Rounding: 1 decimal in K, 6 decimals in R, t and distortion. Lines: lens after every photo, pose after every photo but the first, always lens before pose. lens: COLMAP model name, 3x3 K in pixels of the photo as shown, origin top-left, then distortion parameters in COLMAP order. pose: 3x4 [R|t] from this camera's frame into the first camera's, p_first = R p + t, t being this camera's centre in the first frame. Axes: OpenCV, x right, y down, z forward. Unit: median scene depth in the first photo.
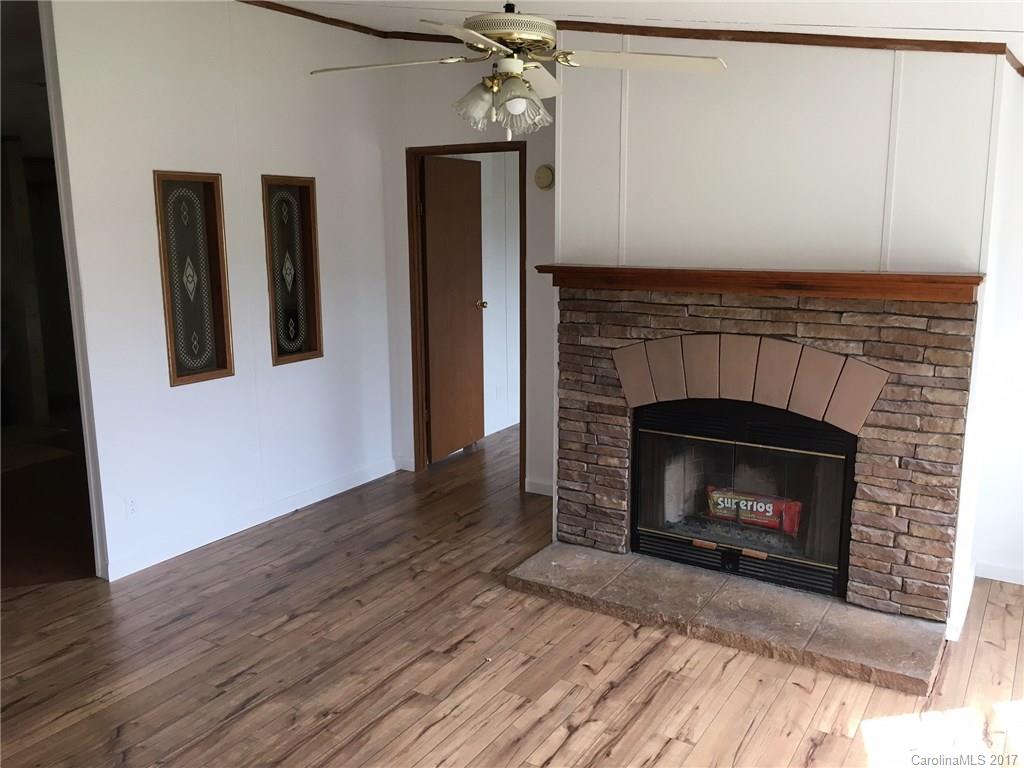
lens RADIAL K [[873.1, 0, 513.7], [0, 873.1, 382.5], [0, 0, 1]] dist [0.062681, -0.077866]
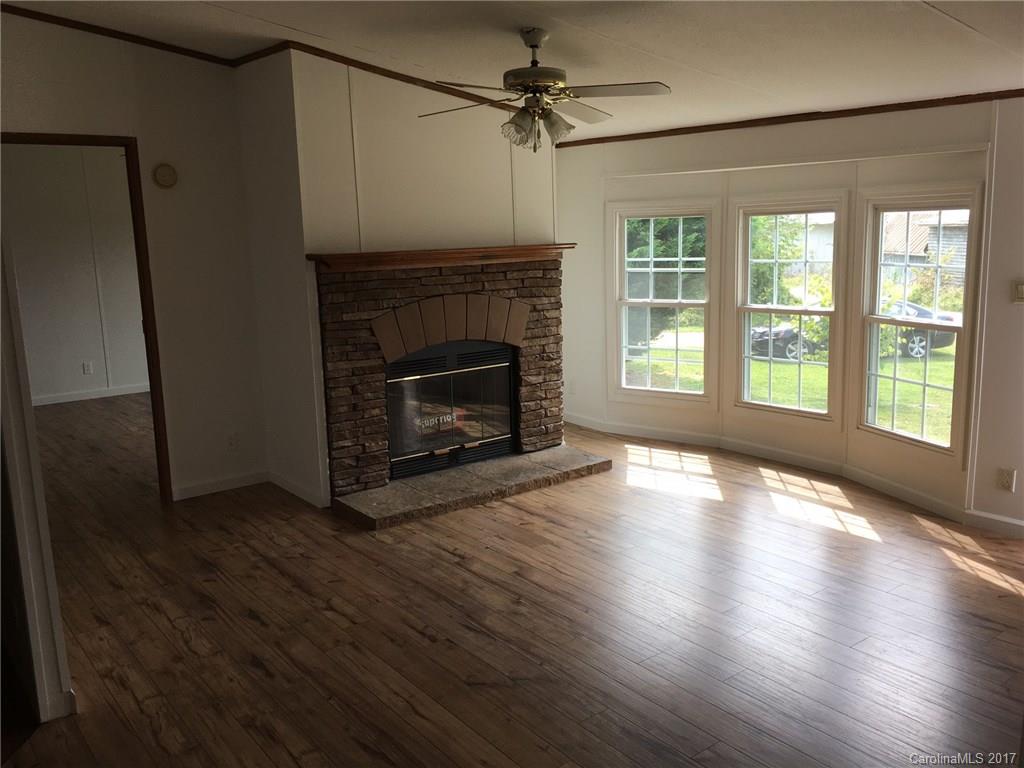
lens RADIAL K [[873.1, 0, 513.1], [0, 873.1, 382.5], [0, 0, 1]] dist [0.062681, -0.077866]
pose [[0.347068, -0.174599, 0.921444, -1.080596], [0.196518, 0.974244, 0.110585, -0.054522], [-0.917020, 0.142700, 0.372440, 0.412091]]
